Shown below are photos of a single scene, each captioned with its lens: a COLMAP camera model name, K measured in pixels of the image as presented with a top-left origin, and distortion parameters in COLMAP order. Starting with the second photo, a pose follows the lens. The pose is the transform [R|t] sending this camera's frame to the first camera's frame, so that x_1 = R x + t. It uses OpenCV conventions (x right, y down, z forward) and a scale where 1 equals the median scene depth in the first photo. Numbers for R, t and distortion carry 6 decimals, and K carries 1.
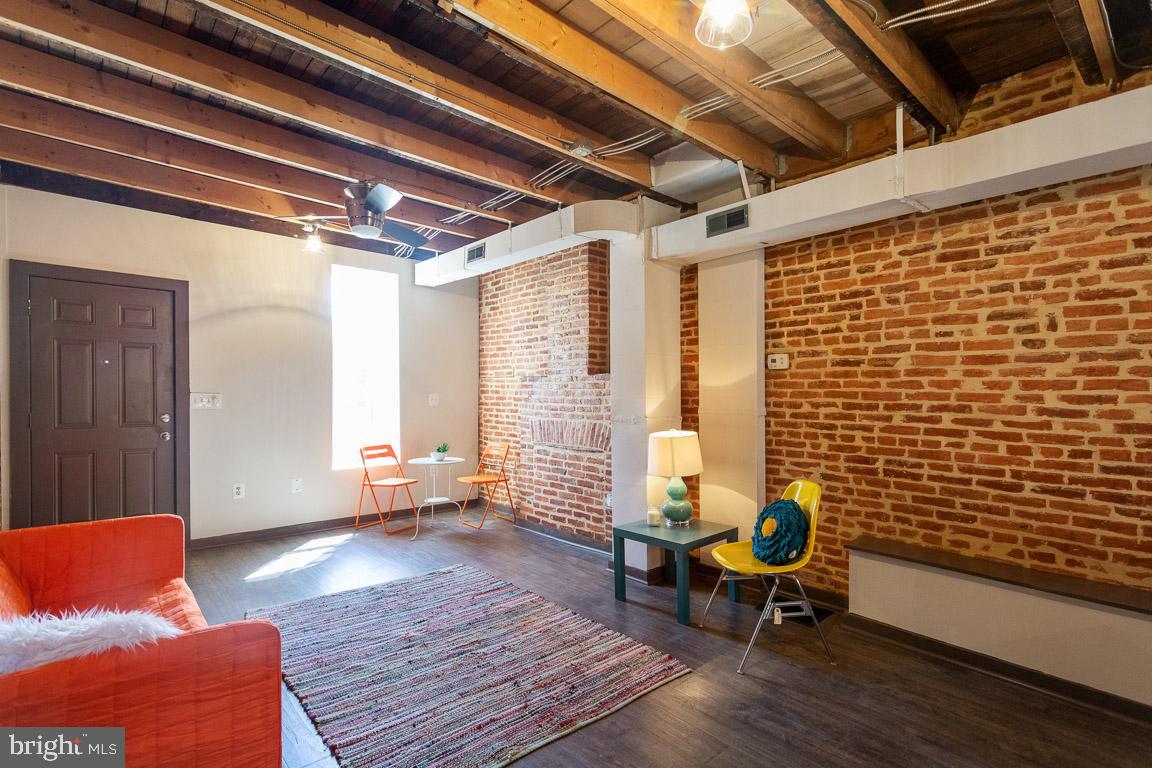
lens RADIAL K [[551.7, 0, 578.0], [0, 551.7, 404.8], [0, 0, 1]] dist [0.000474, 0.000701]
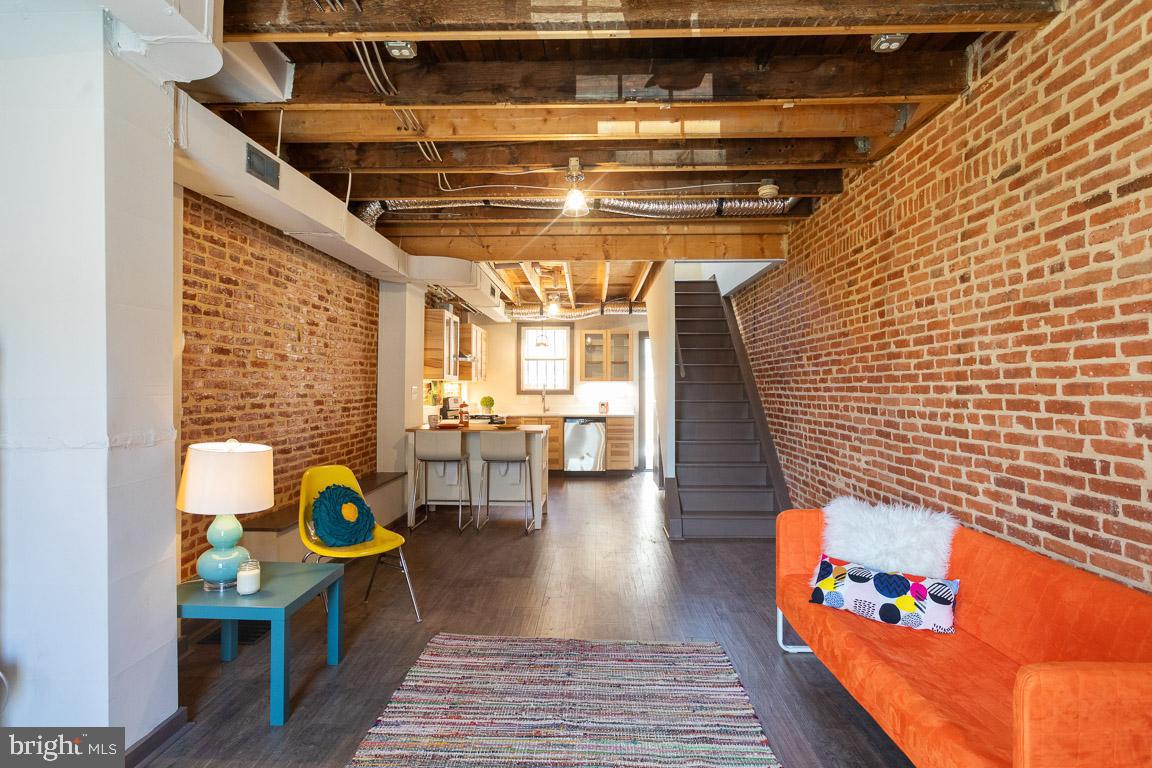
lens RADIAL K [[621.4, 0, 577.9], [0, 621.4, 387.7], [0, 0, 1]] dist [-0.021150, 0.028410]
pose [[-0.727797, -0.011582, 0.685695, -0.659318], [0.008230, 0.999638, 0.025619, -0.034663], [-0.685744, 0.024289, -0.727438, 1.324501]]
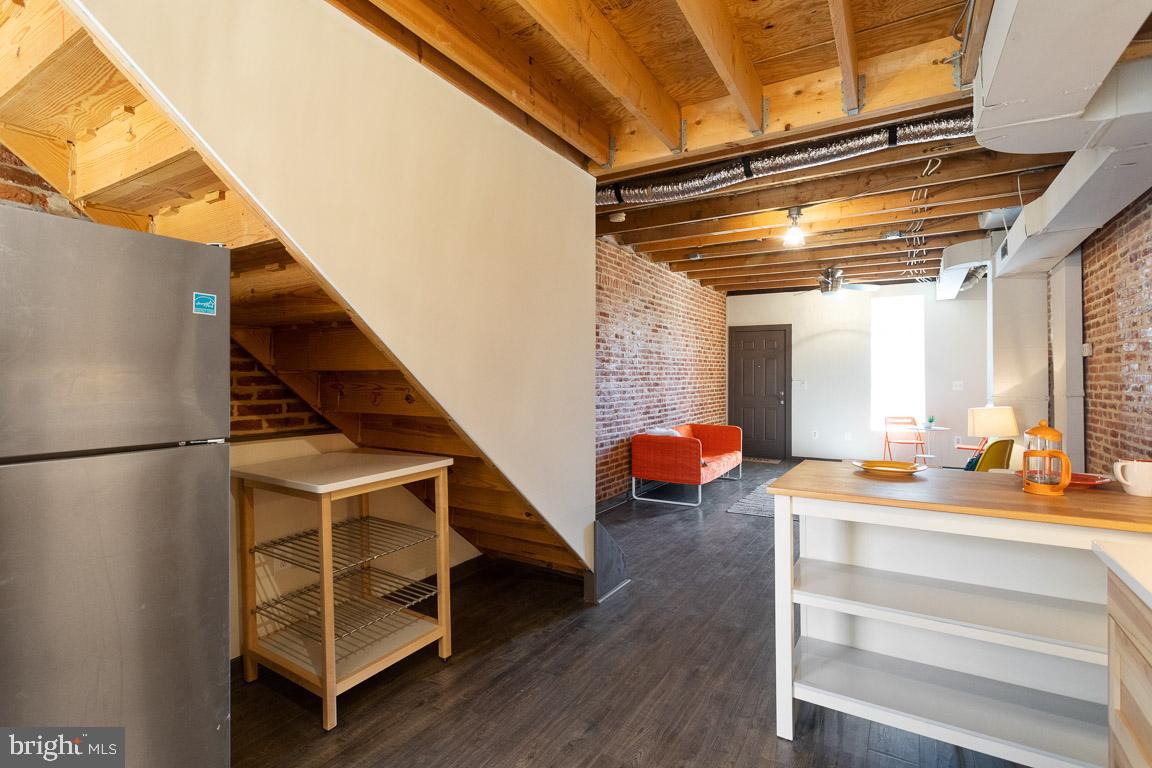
lens RADIAL K [[541.7, 0, 581.4], [0, 541.7, 379.4], [0, 0, 1]] dist [0.002601, 0.001256]
pose [[0.299854, -0.008434, -0.953948, 1.220543], [-0.020858, 0.999664, -0.015395, 0.025523], [0.953757, 0.024514, 0.299578, -0.385724]]
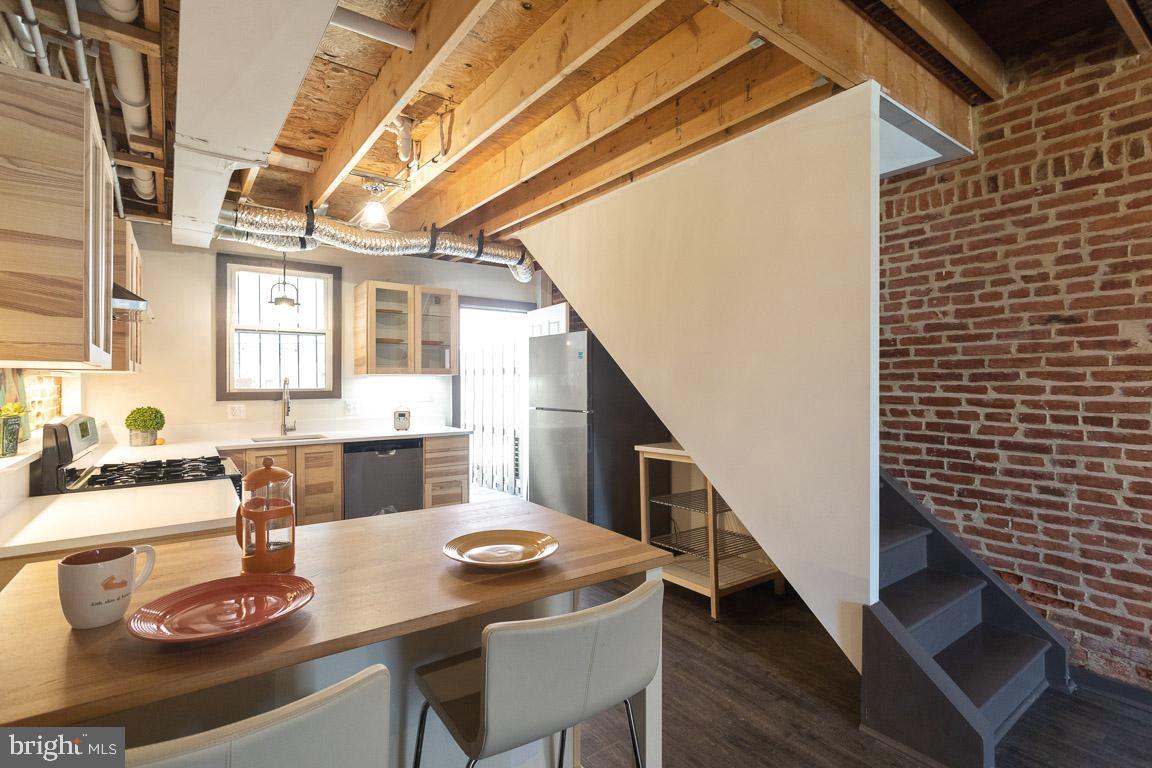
lens RADIAL K [[547.1, 0, 579.0], [0, 547.1, 381.4], [0, 0, 1]] dist [0.001744, 0.000557]
pose [[-0.995857, -0.007932, 0.090590, 0.594578], [-0.005711, 0.999678, 0.024741, -0.011468], [-0.090757, 0.024121, -0.995581, 0.579135]]
